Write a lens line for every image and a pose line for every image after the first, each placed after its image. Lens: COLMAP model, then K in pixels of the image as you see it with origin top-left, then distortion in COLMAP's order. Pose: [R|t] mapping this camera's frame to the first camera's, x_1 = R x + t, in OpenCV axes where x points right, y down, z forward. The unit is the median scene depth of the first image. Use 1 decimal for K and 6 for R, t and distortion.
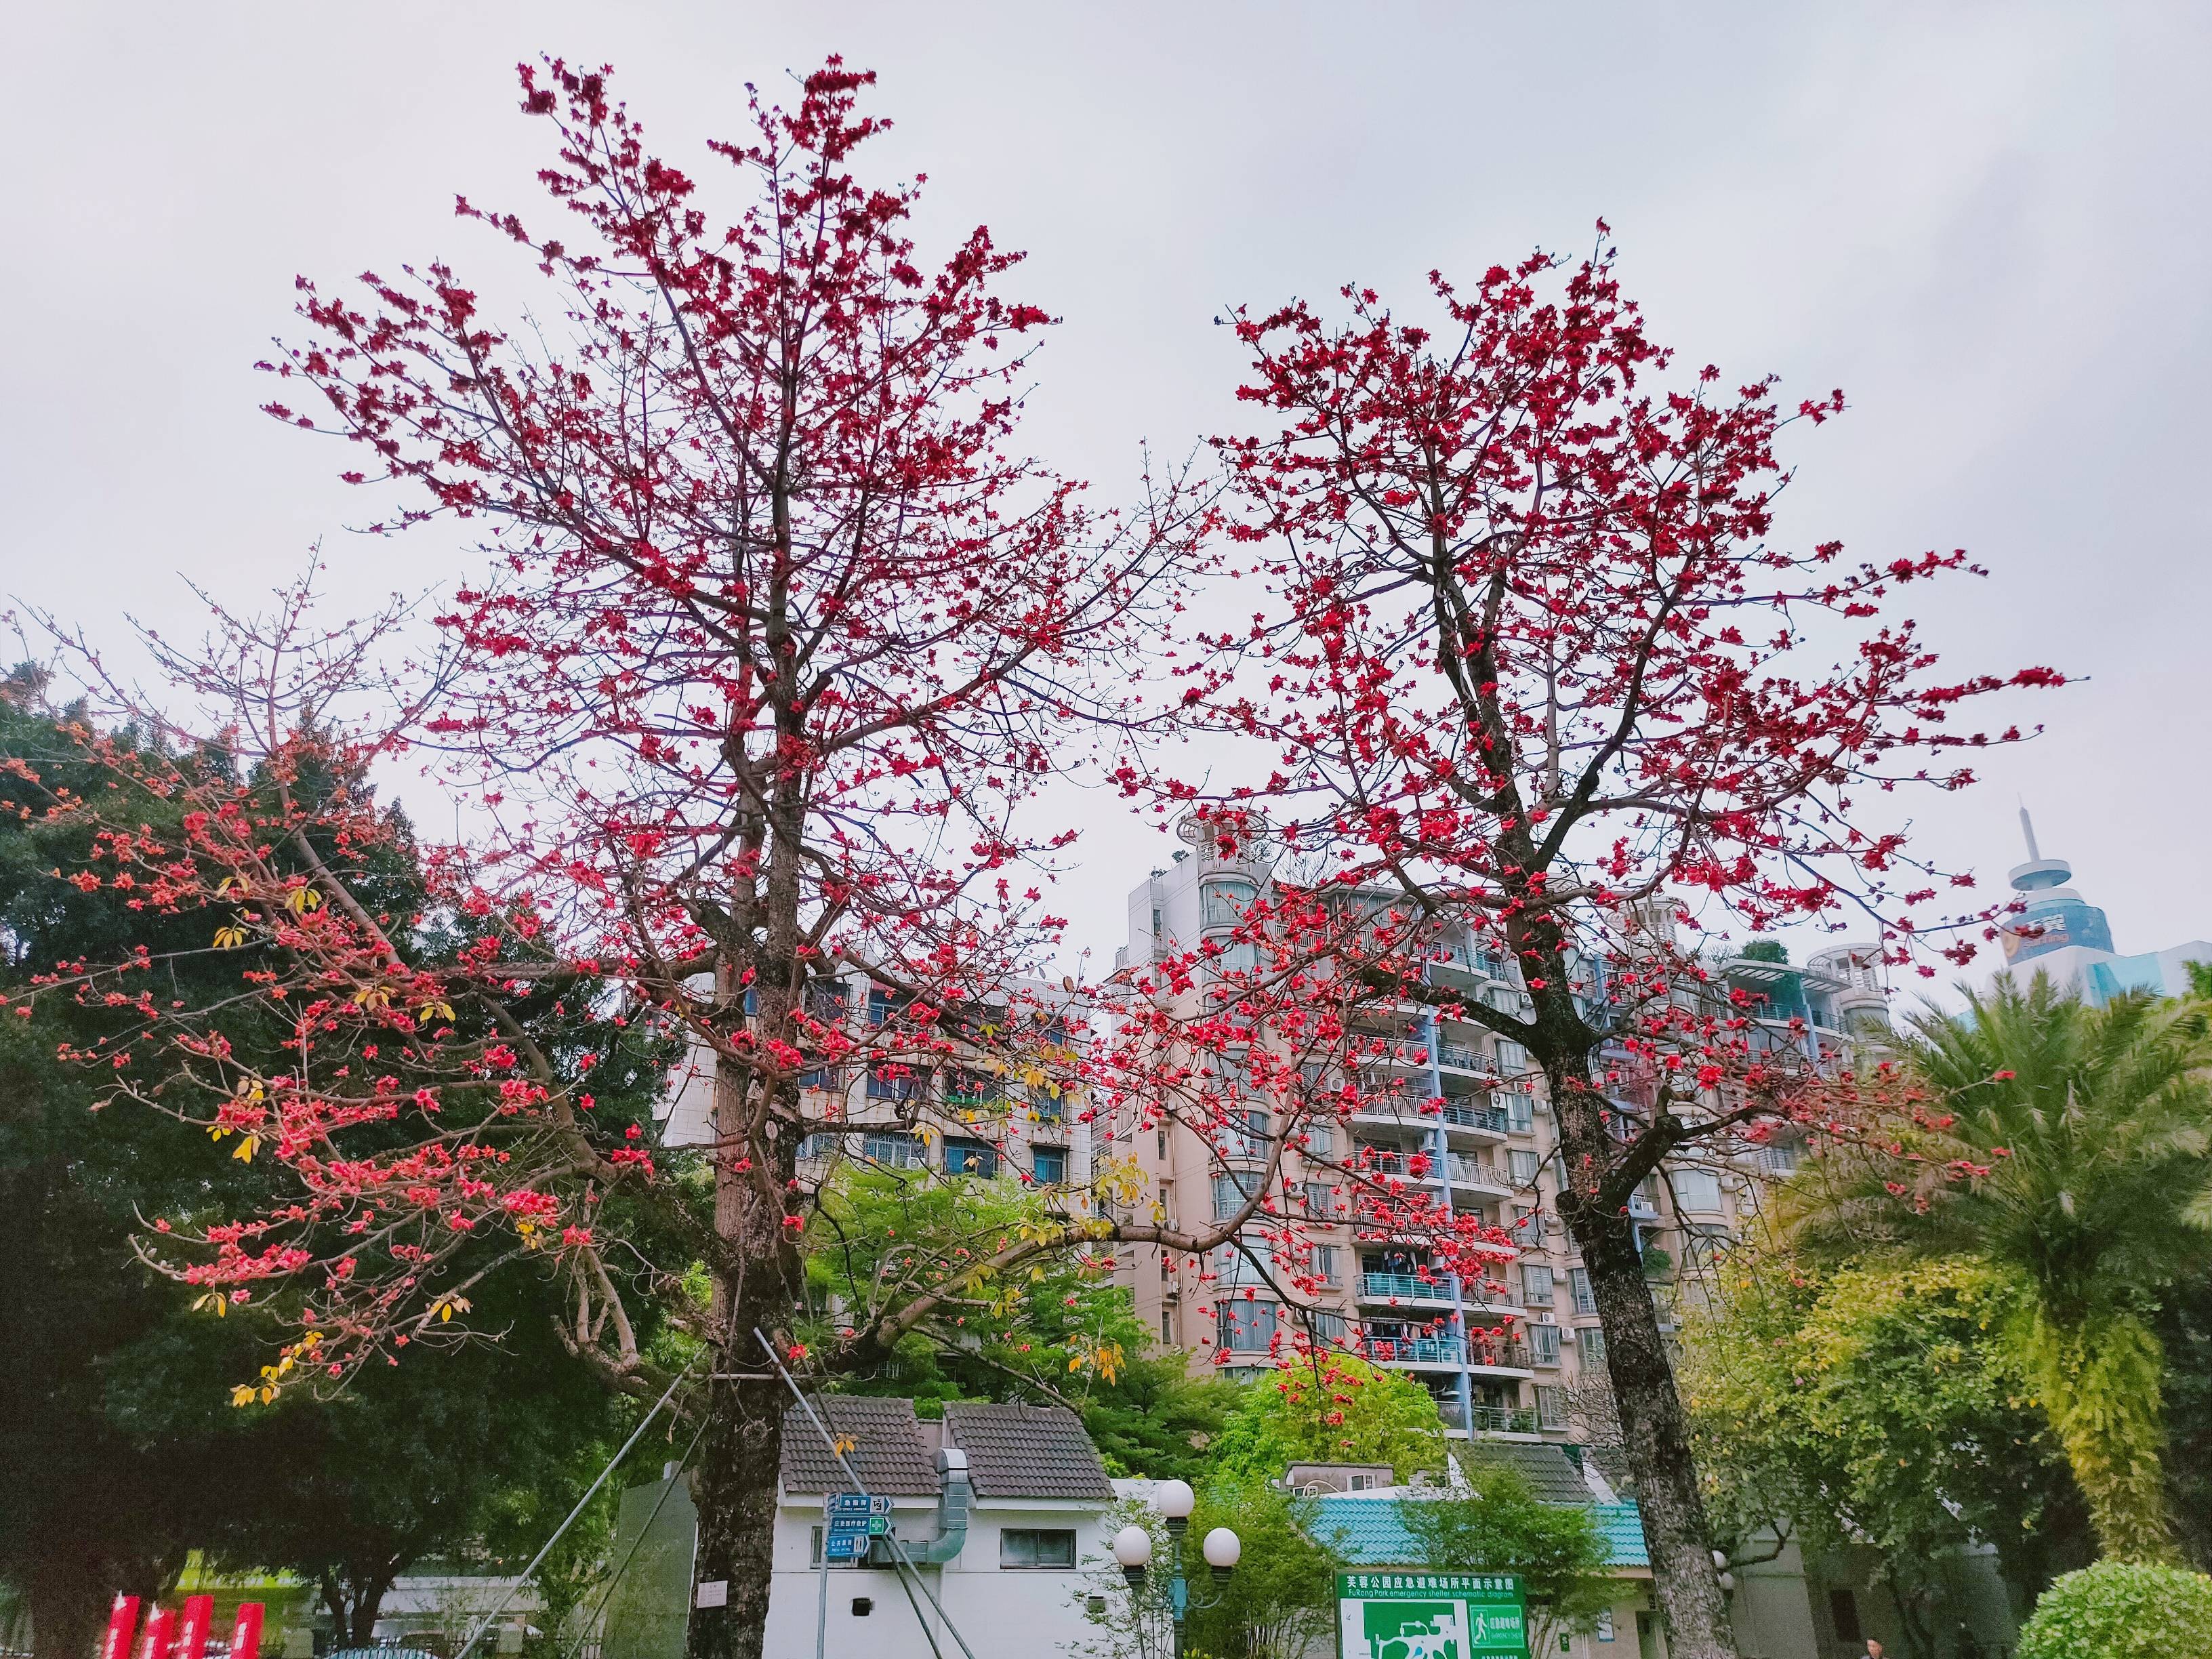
lens RADIAL K [[1713.0, 0, 1106.0], [0, 1713.0, 829.5], [0, 0, 1]] dist [0.058362, 0.001747]
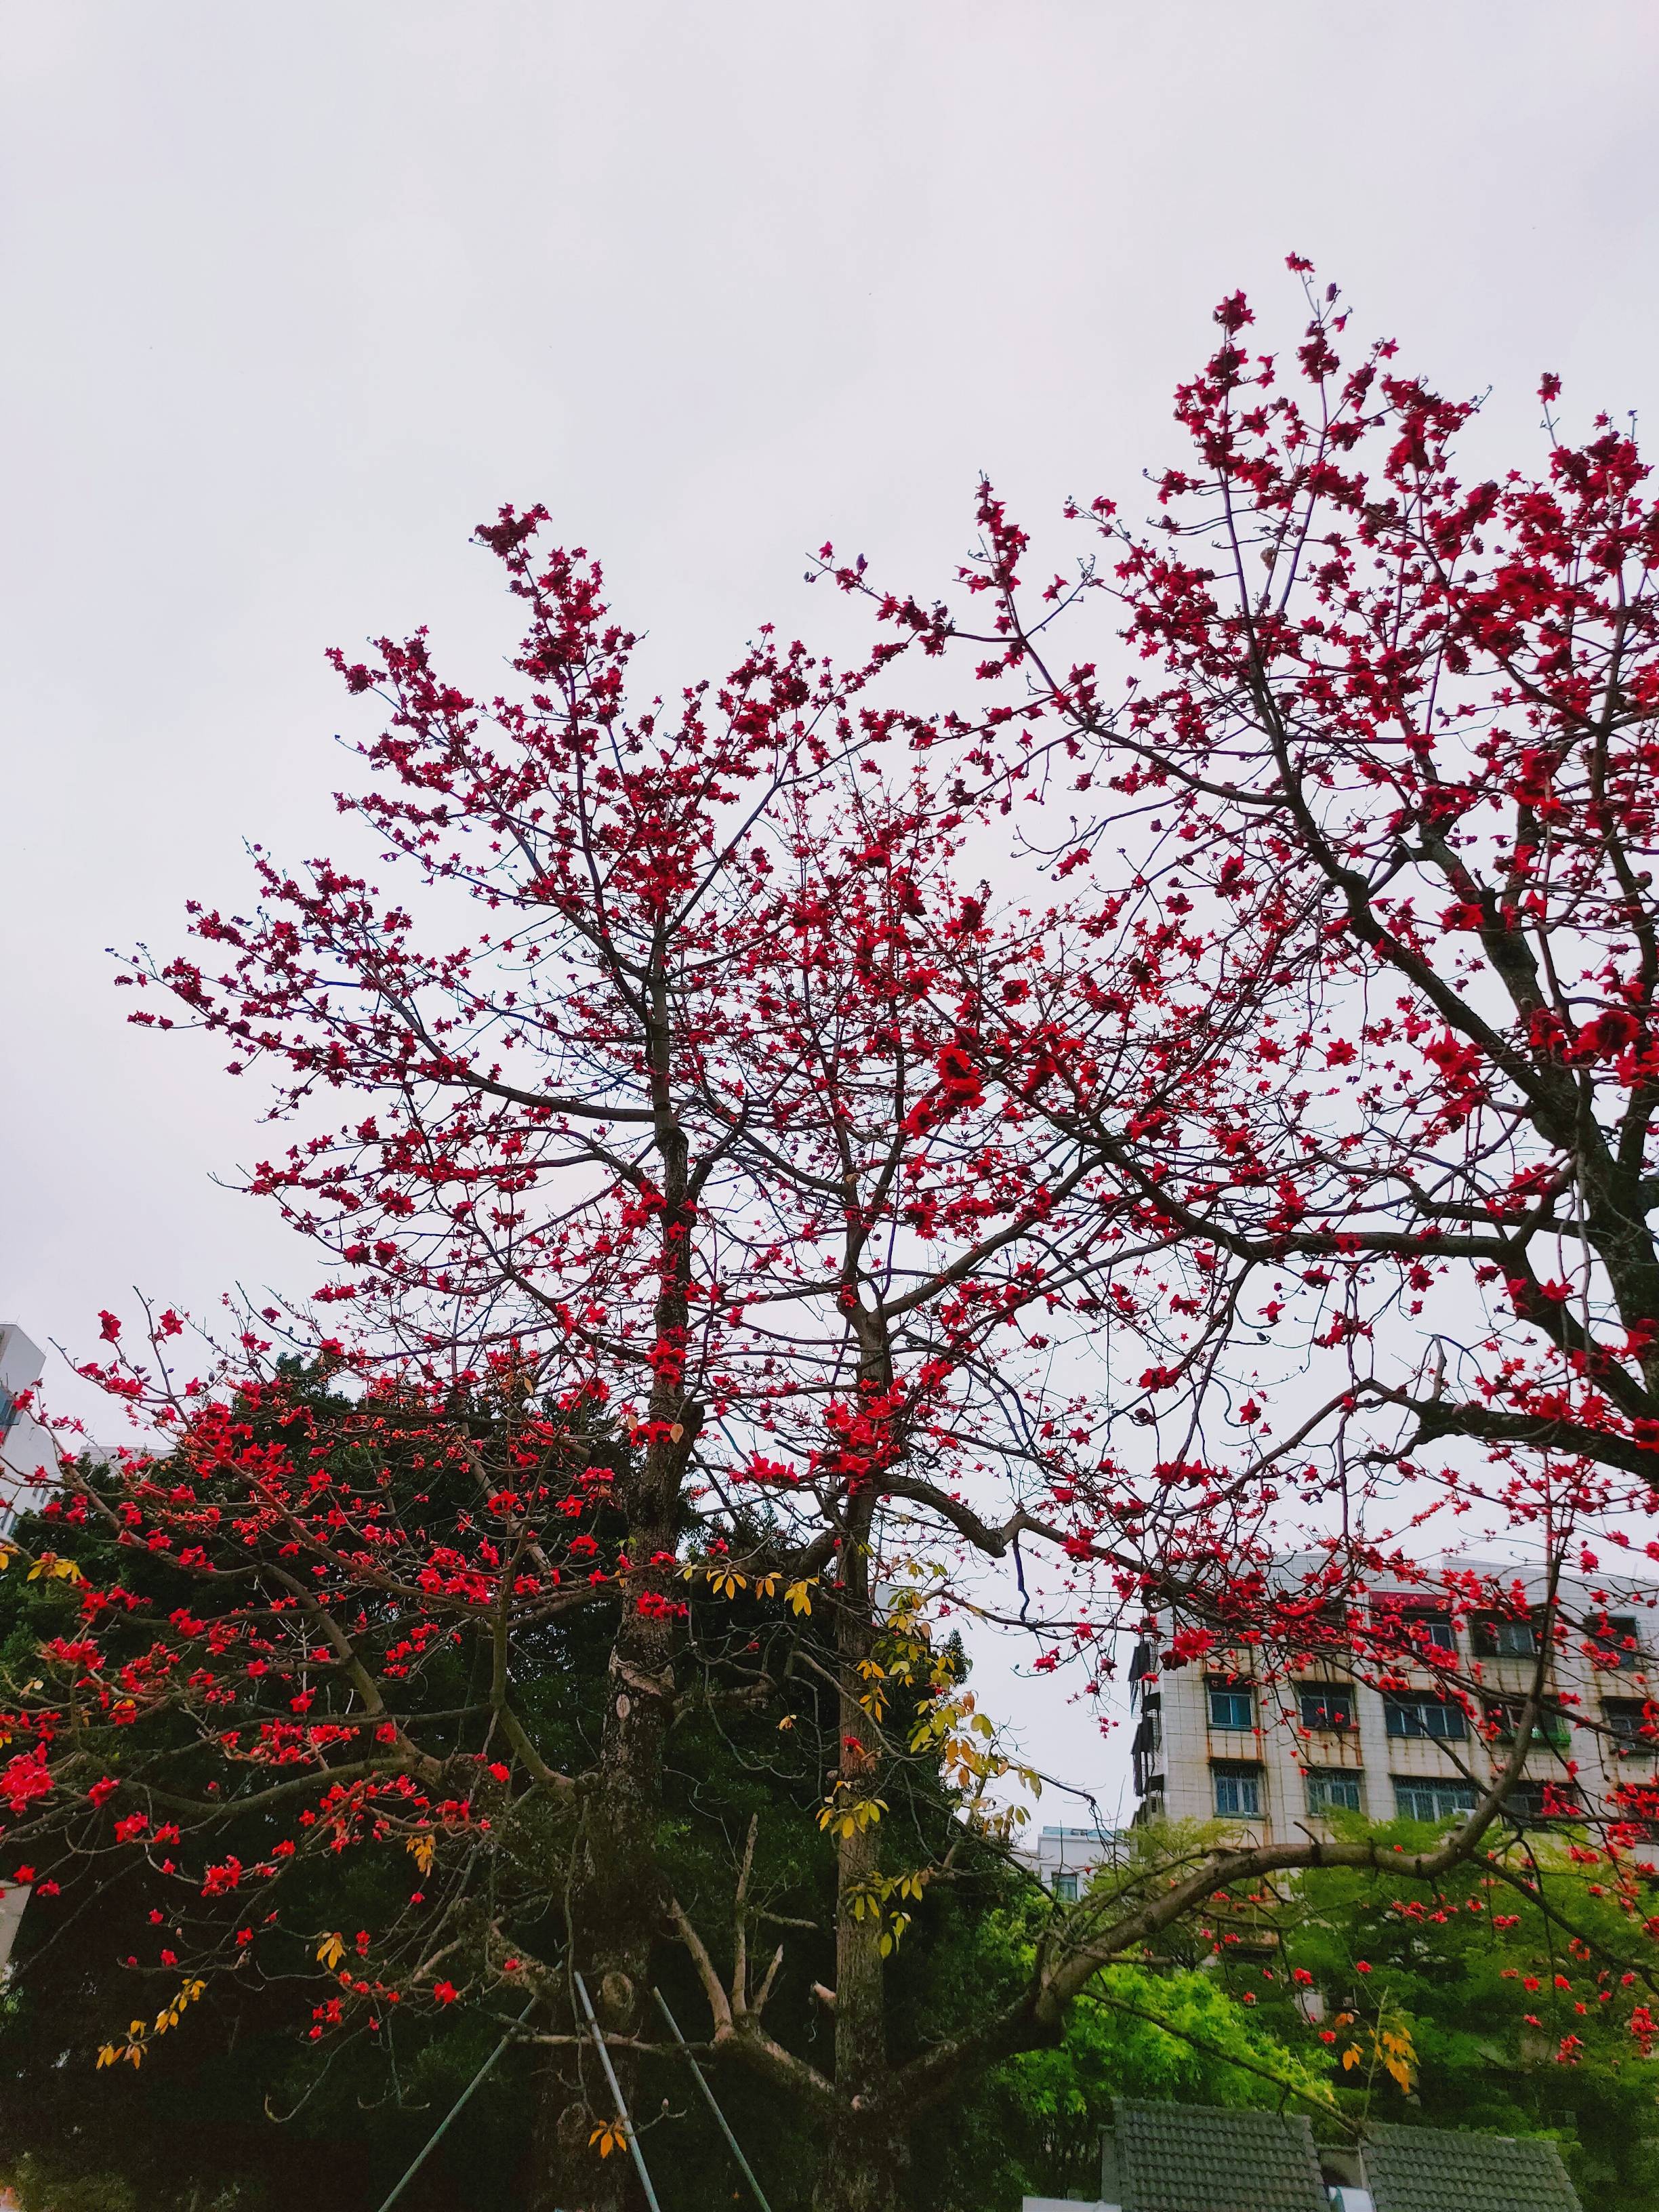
lens RADIAL K [[1713.0, 0, 829.5], [0, 1713.0, 1106.0], [0, 0, 1]] dist [0.058362, 0.001747]
pose [[0.854069, -0.240861, -0.461034, 0.335336], [0.135517, 0.958756, -0.249843, 0.122594], [0.502197, 0.150905, 0.851485, 0.317219]]
